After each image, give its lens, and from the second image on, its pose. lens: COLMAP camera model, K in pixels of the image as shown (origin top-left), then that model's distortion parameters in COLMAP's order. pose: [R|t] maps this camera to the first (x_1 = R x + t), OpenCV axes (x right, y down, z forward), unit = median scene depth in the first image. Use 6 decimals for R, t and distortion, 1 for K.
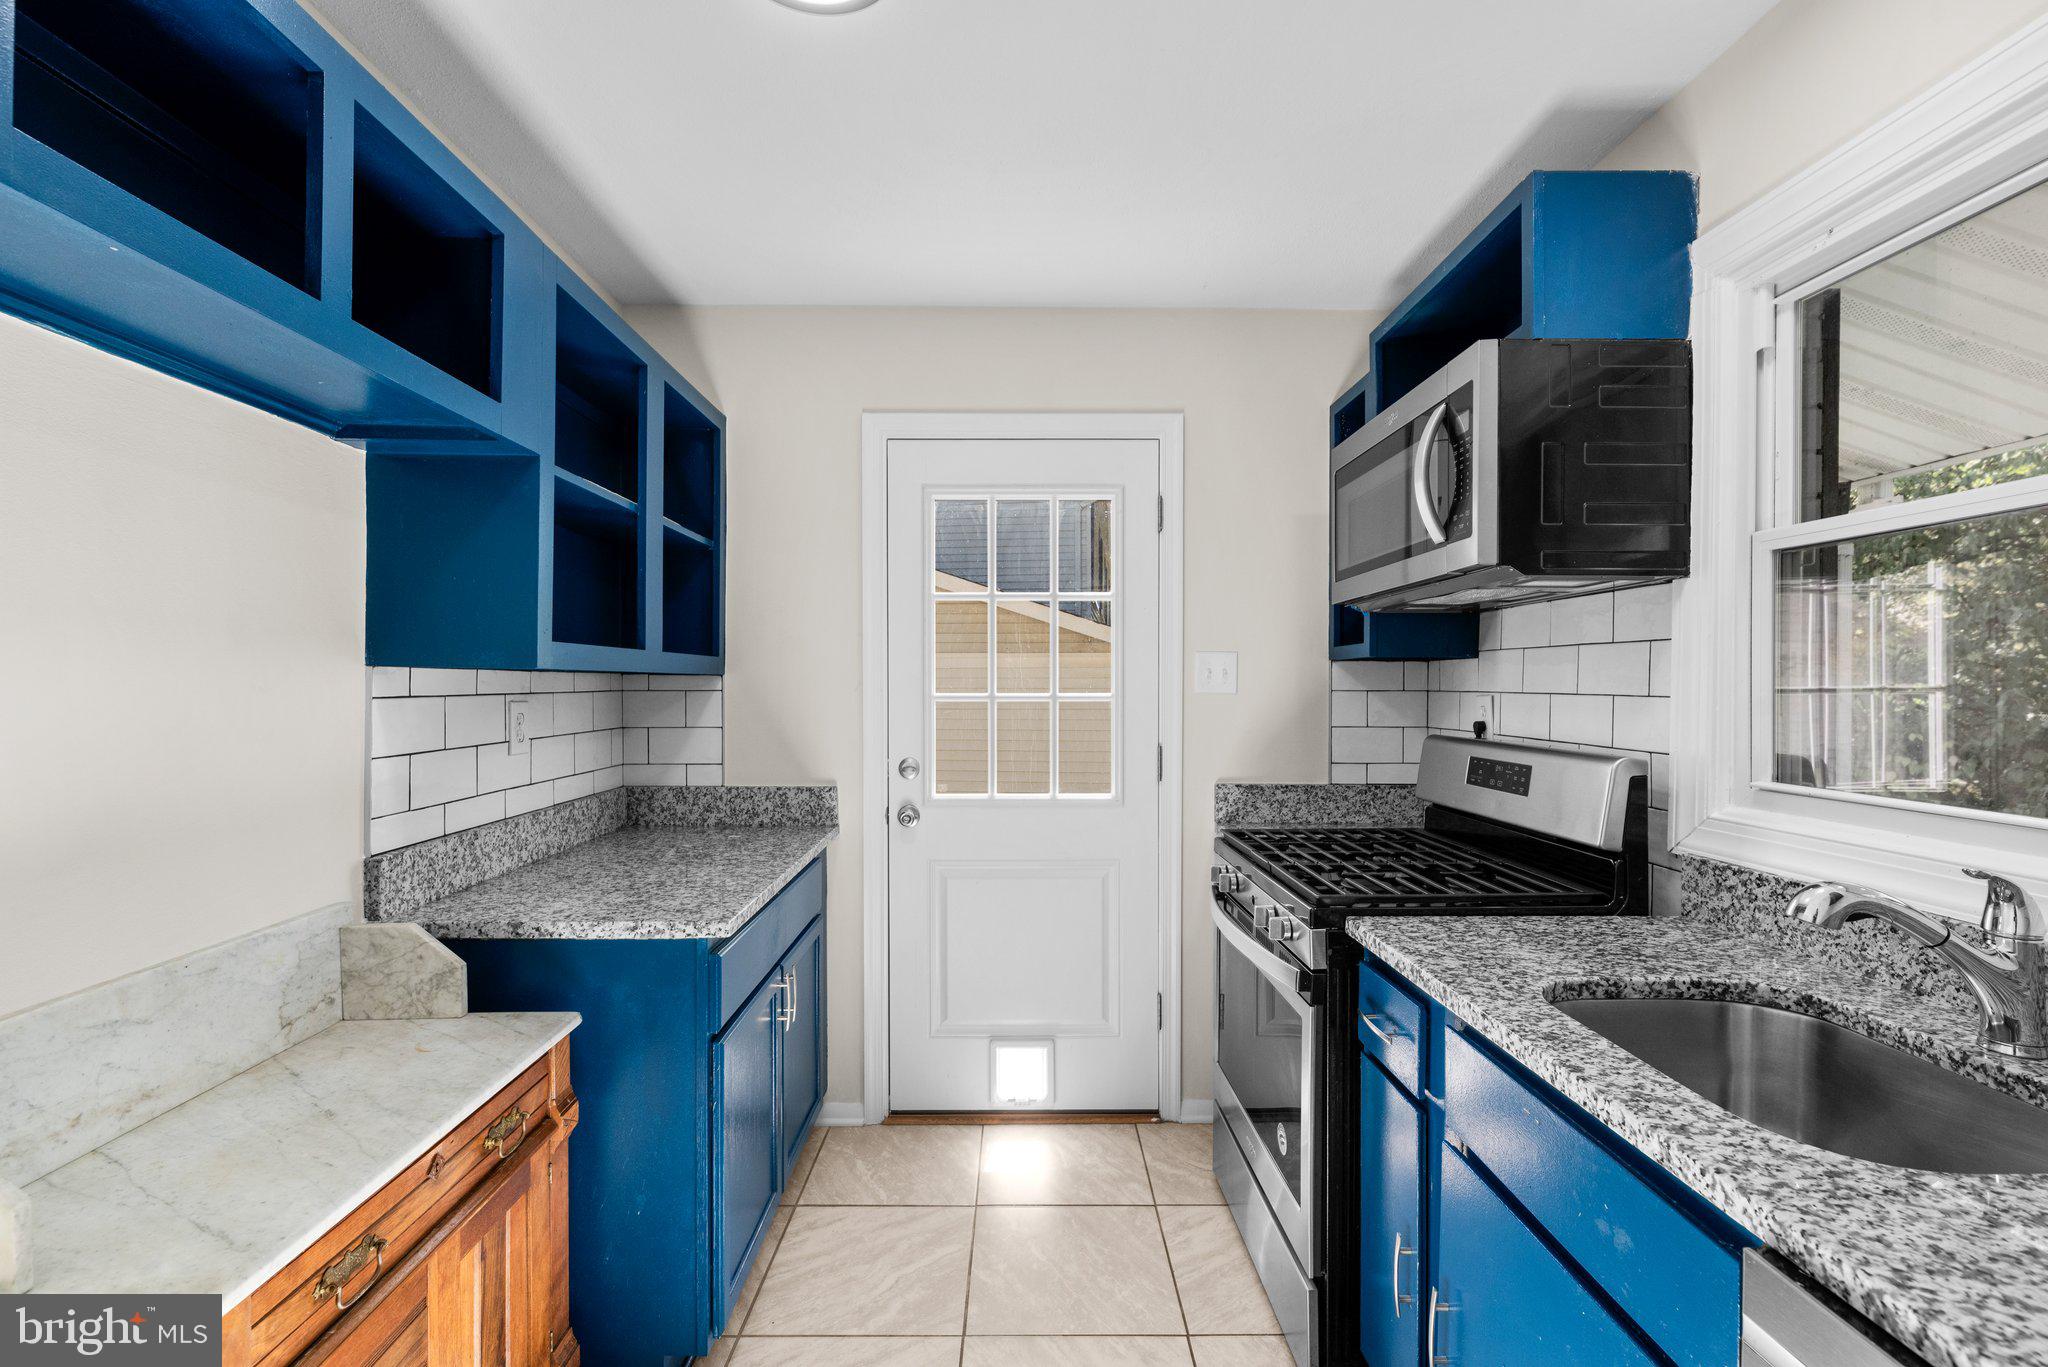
lens RADIAL K [[914.3, 0, 1027.9], [0, 914.3, 690.5], [0, 0, 1]] dist [-0.000087, -0.000497]
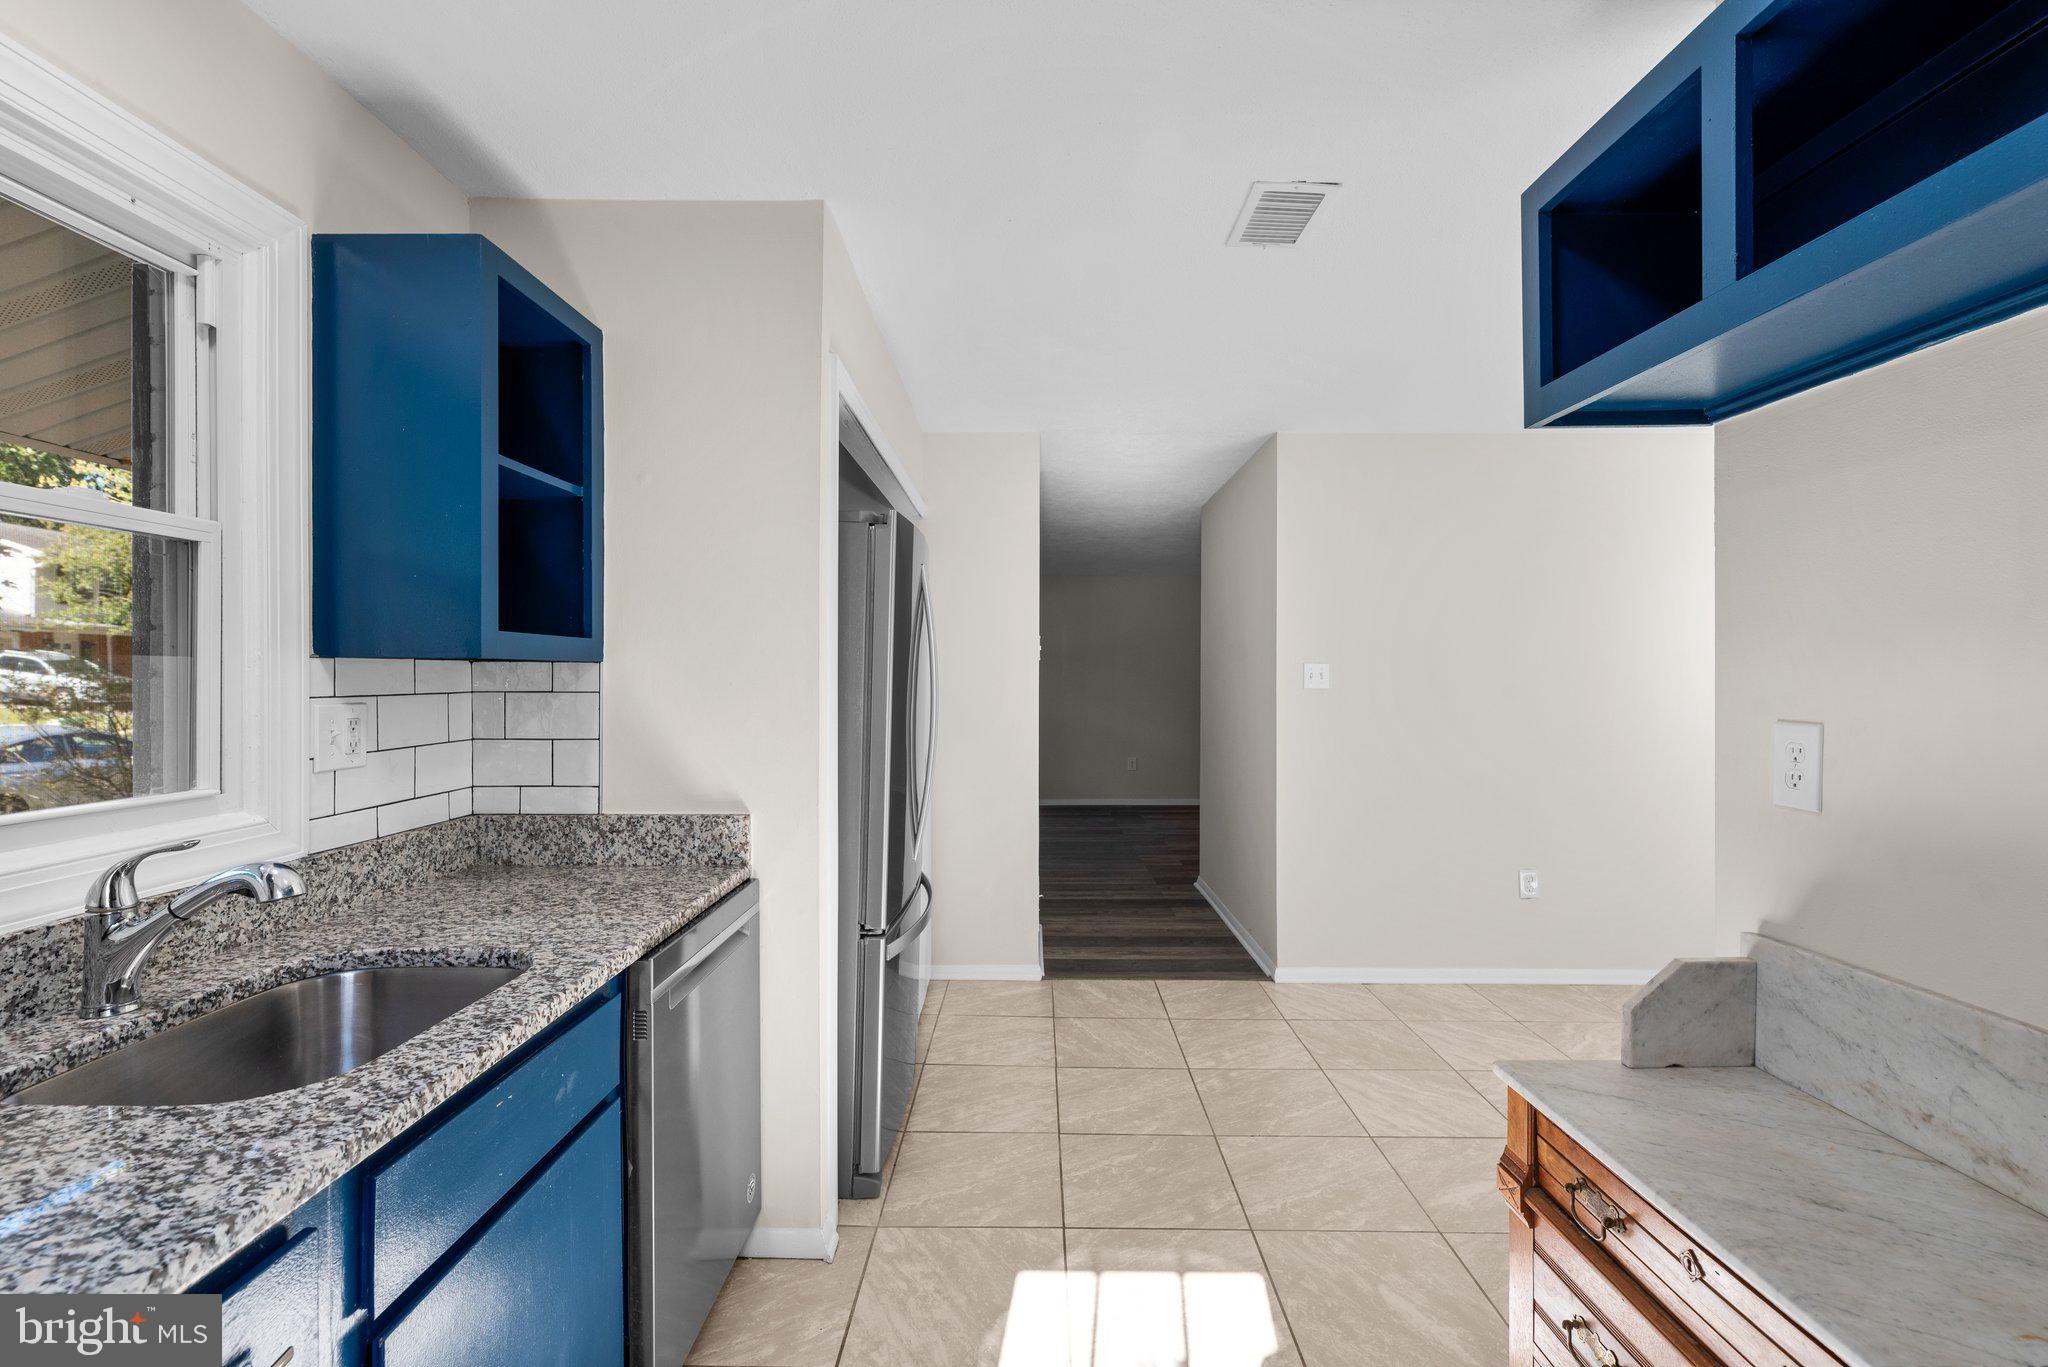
lens RADIAL K [[914.3, 0, 1015.4], [0, 914.3, 672.1], [0, 0, 1]] dist [-0.000087, -0.000497]
pose [[-0.999690, -0.000528, 0.024906, -0.055084], [-0.000552, 0.999999, -0.000975, -0.020946], [-0.024906, -0.000989, -0.999689, 2.013574]]
